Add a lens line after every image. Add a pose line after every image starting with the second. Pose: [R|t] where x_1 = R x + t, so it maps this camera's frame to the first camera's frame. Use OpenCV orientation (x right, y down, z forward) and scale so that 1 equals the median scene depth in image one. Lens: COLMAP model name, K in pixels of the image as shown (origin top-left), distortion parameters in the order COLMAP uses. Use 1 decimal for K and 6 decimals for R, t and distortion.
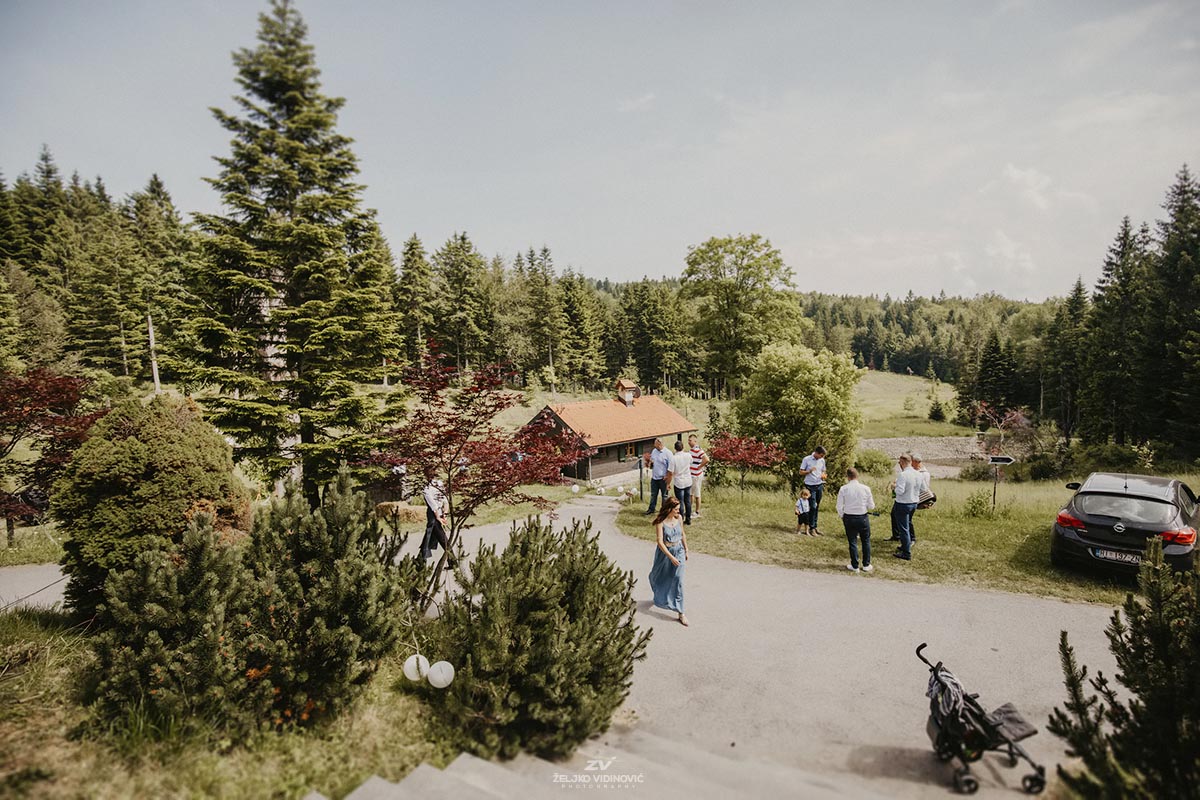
lens RADIAL K [[569.4, 0, 599.6], [0, 569.4, 403.4], [0, 0, 1]] dist [0.000136, 0.000120]
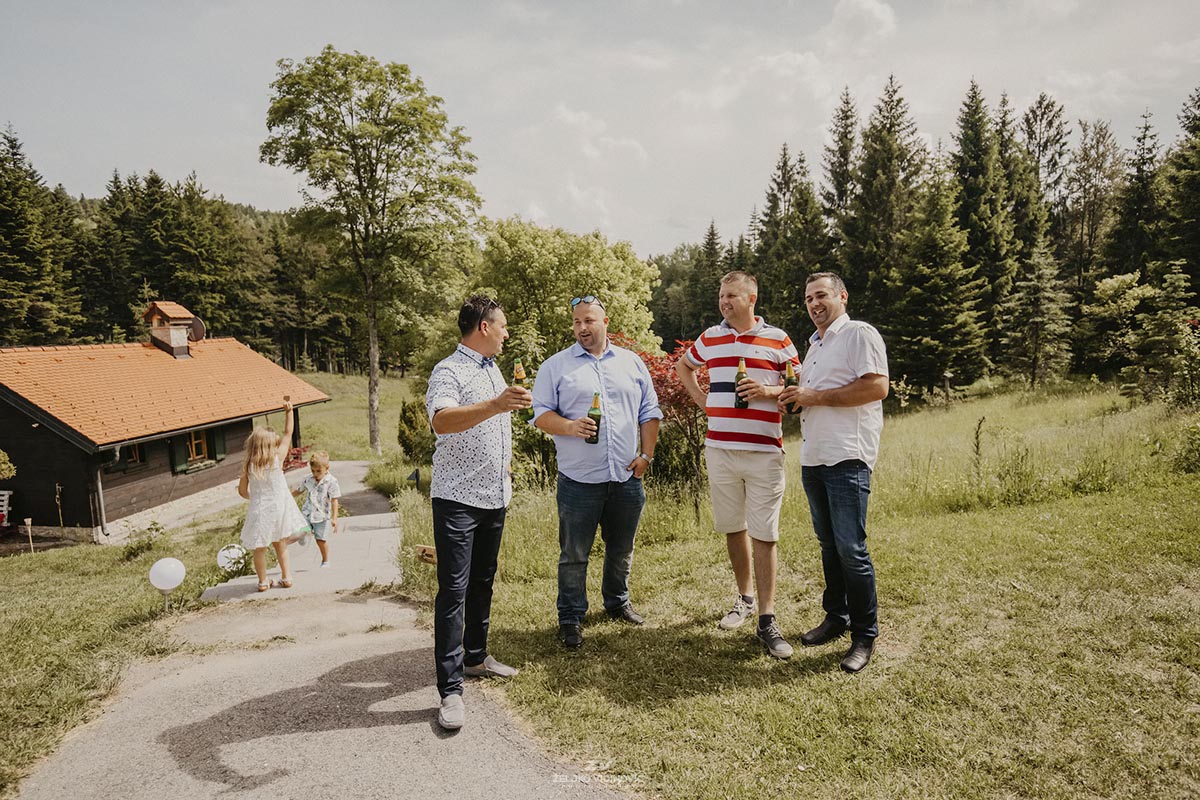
lens RADIAL K [[722.4, 0, 601.6], [0, 722.4, 405.8], [0, 0, 1]] dist [-0.004939, -0.000560]
pose [[0.795827, -0.060328, 0.602512, -0.018101], [0.044501, 0.998161, 0.041164, 0.019651], [-0.603887, -0.005947, 0.797048, 0.171604]]
